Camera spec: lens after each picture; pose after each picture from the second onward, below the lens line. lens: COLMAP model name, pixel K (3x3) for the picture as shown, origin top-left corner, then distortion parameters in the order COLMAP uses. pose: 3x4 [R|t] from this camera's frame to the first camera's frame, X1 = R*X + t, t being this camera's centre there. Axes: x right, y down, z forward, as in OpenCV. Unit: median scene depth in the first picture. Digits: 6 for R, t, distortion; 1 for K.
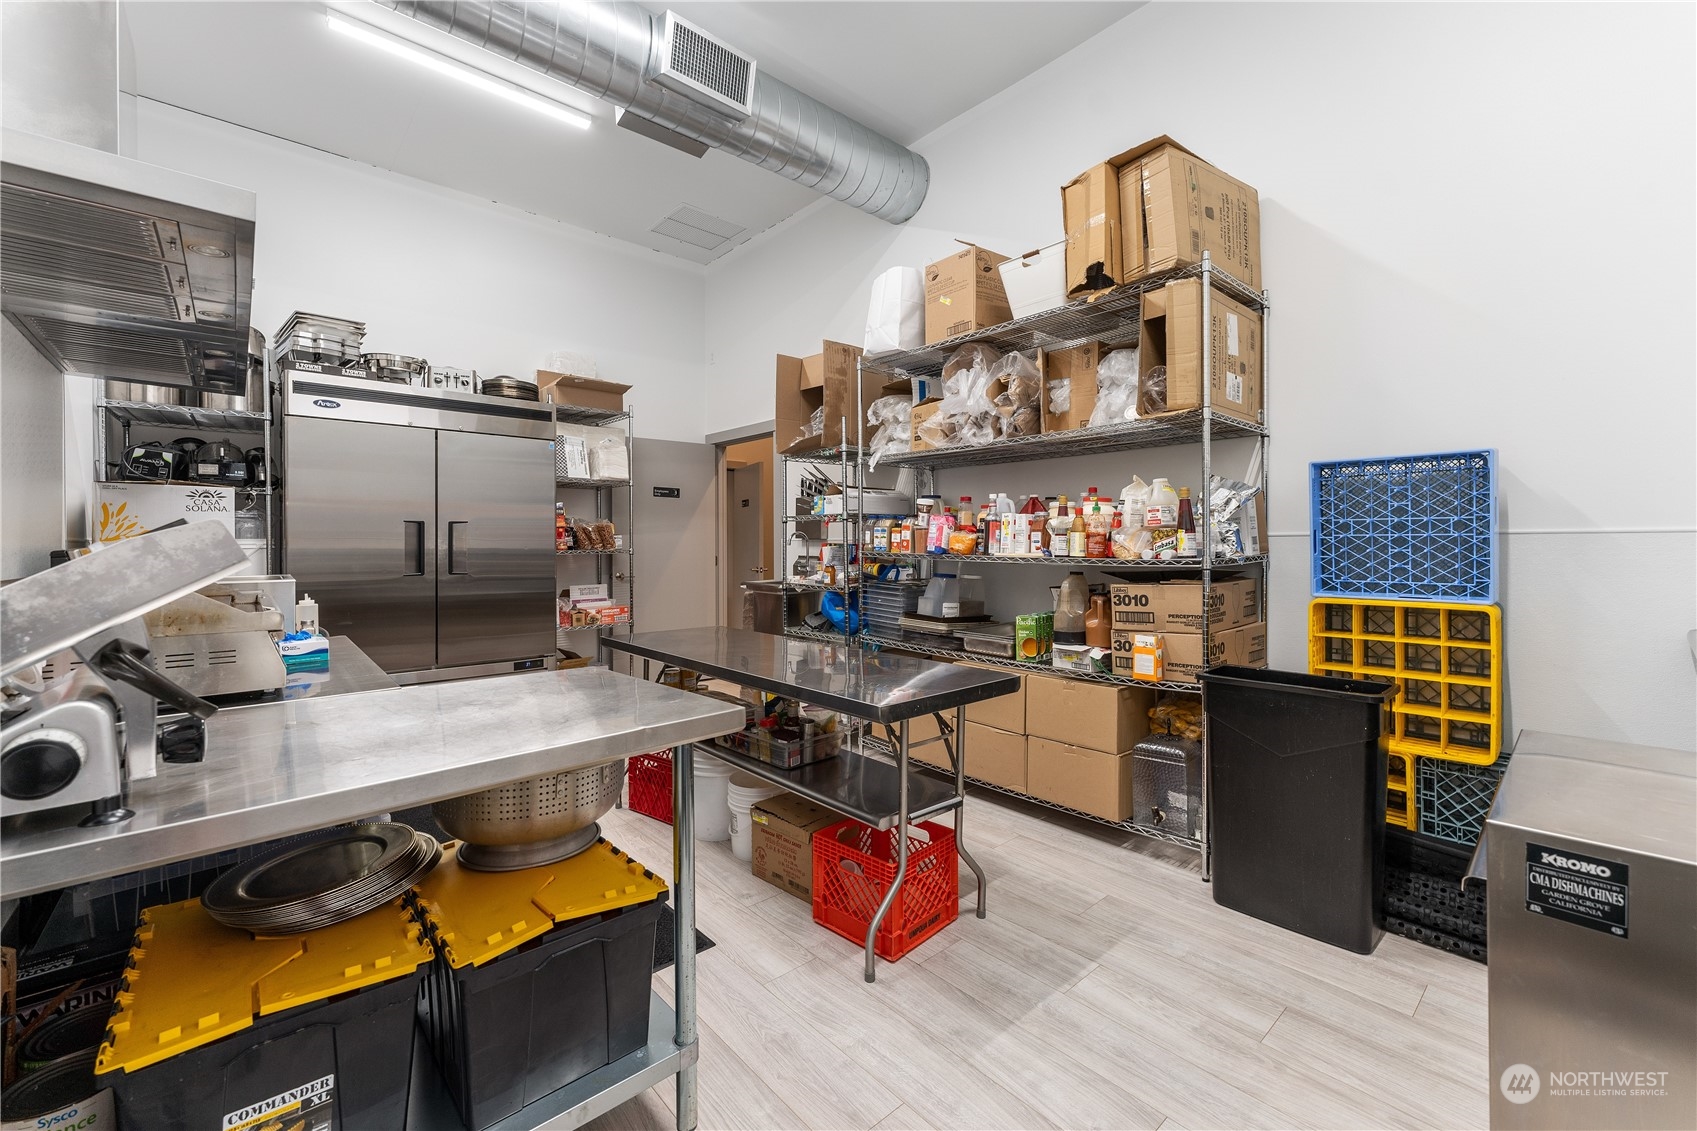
lens RADIAL K [[677.8, 0, 850.6], [0, 677.8, 540.1], [0, 0, 1]] dist [0.000054, 0.000037]
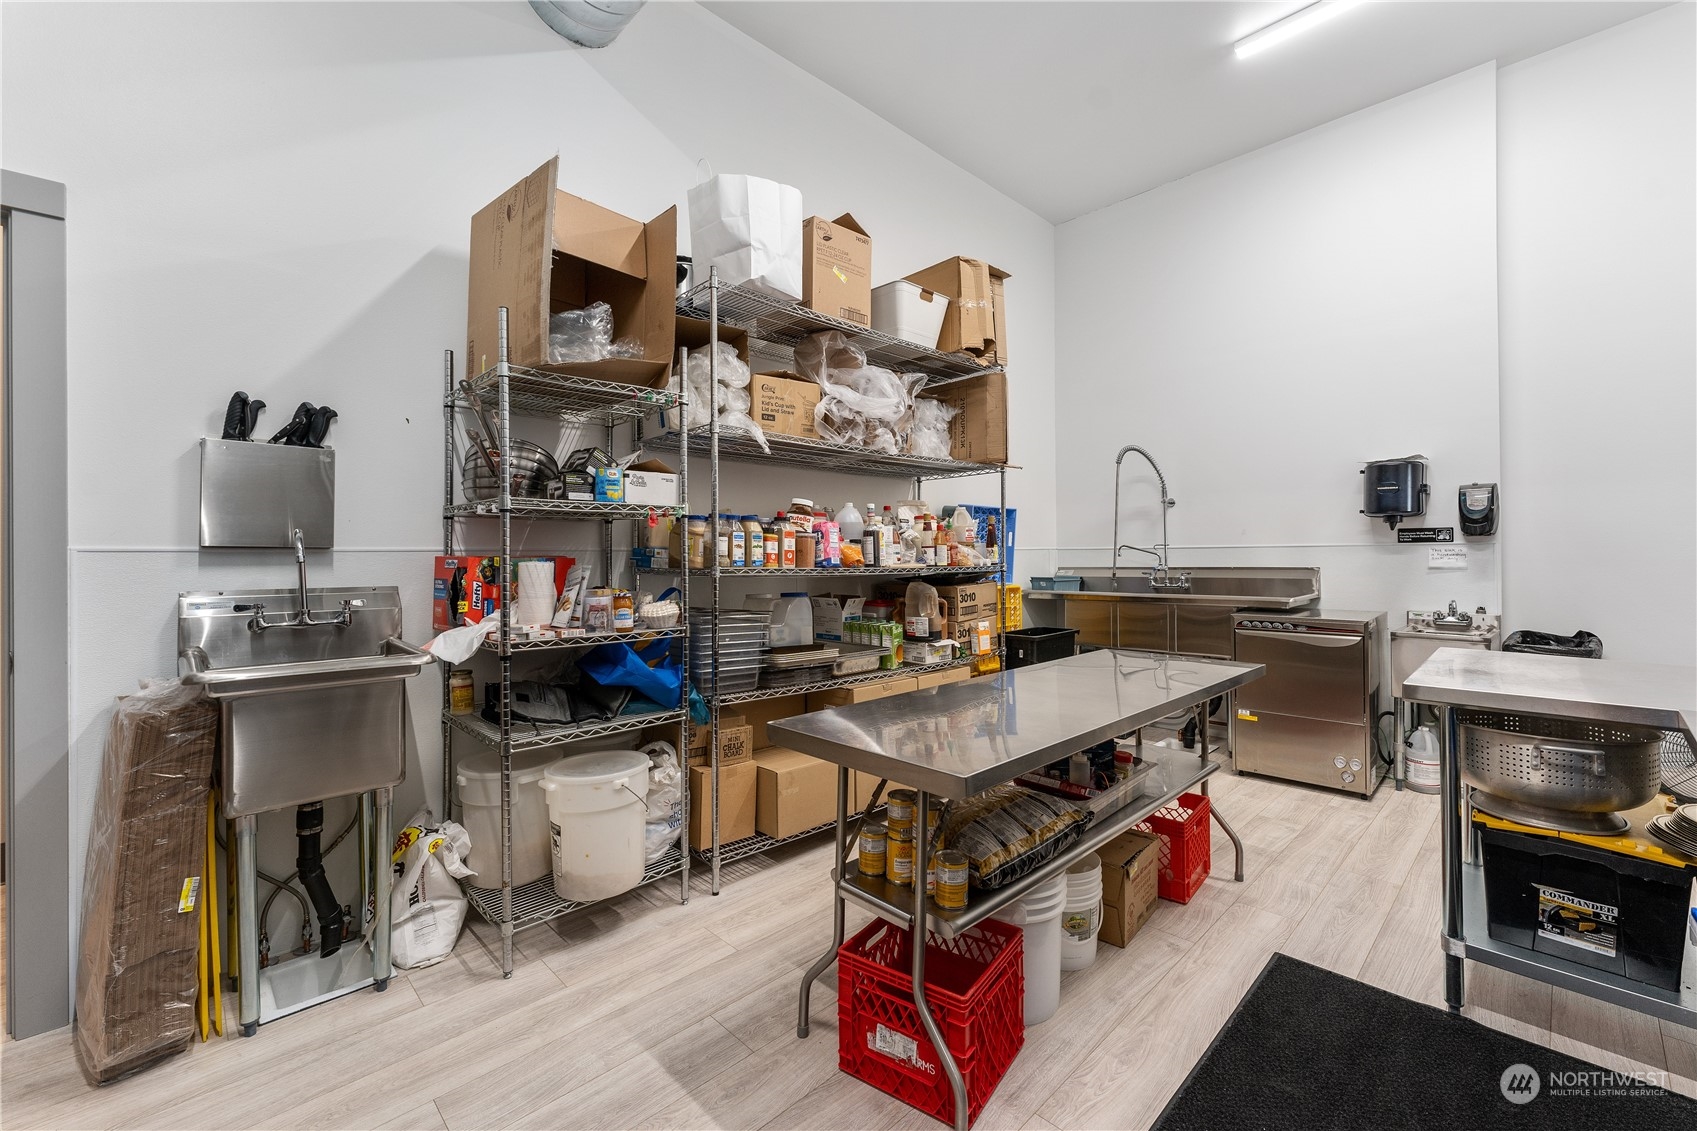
lens RADIAL K [[689.8, 0, 847.8], [0, 689.8, 553.1], [0, 0, 1]] dist [-0.001109, 0.000063]
pose [[-0.034561, 0.009260, 0.999360, -0.857639], [0.004215, 0.999950, -0.009120, 0.012447], [-0.999394, 0.003897, -0.034599, 1.191032]]
